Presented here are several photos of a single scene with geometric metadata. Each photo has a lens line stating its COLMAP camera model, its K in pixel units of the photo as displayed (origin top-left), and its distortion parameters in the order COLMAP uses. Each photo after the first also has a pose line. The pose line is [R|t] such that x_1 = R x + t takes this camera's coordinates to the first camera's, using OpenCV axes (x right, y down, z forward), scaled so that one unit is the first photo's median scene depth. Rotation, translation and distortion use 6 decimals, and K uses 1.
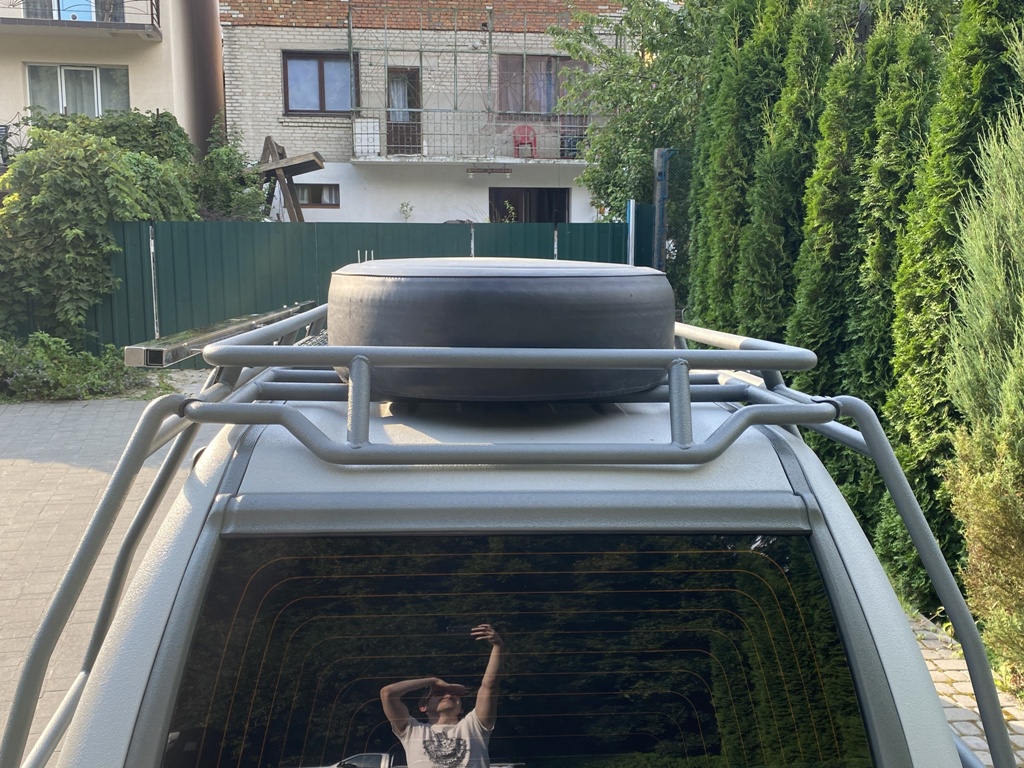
lens RADIAL K [[1024.7, 0, 512.0], [0, 1024.7, 384.0], [0, 0, 1]] dist [0.162804, -0.306599]
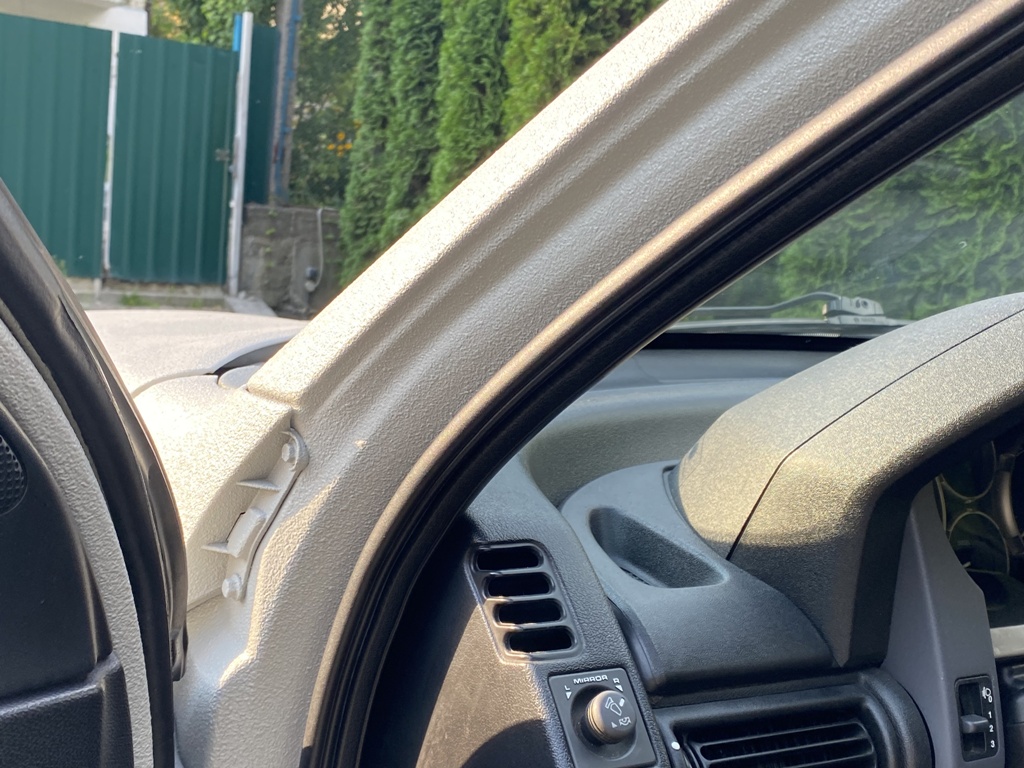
lens RADIAL K [[1298.1, 0, 516.6], [0, 1298.1, 416.8], [0, 0, 1]] dist [0.149345, -0.450812]
pose [[0.887871, 0.013993, 0.459880, -0.168553], [-0.032842, 0.998915, 0.033011, 0.040962], [-0.458919, -0.044413, 0.887367, 0.494449]]
